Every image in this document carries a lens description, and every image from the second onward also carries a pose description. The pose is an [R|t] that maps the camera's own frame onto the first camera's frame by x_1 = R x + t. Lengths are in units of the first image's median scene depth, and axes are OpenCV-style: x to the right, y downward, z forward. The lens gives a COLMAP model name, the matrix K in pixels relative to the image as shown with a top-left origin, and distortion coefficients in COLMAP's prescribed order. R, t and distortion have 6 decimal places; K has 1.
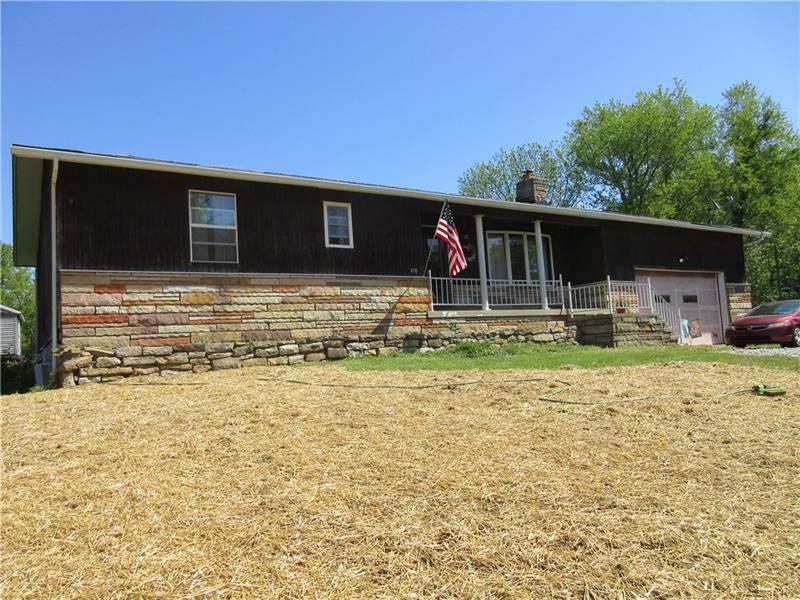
lens RADIAL K [[593.8, 0, 400.8], [0, 593.8, 304.1], [0, 0, 1]] dist [-0.008788, 0.003598]
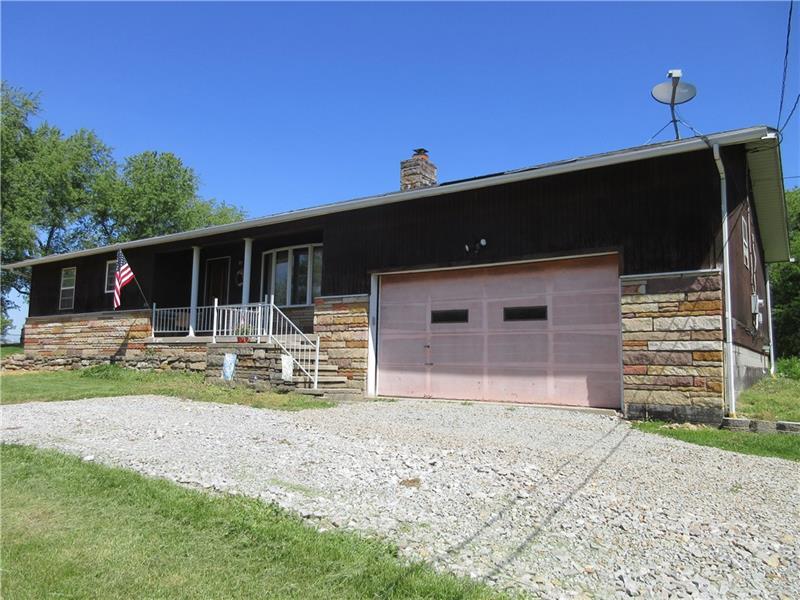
lens RADIAL K [[593.8, 0, 400.6], [0, 593.8, 296.1], [0, 0, 1]] dist [-0.008788, 0.003598]
pose [[0.404452, -0.036465, -0.913832, 1.406040], [0.040677, 0.998933, -0.021858, -0.025611], [0.913654, -0.028331, 0.405504, 1.009108]]
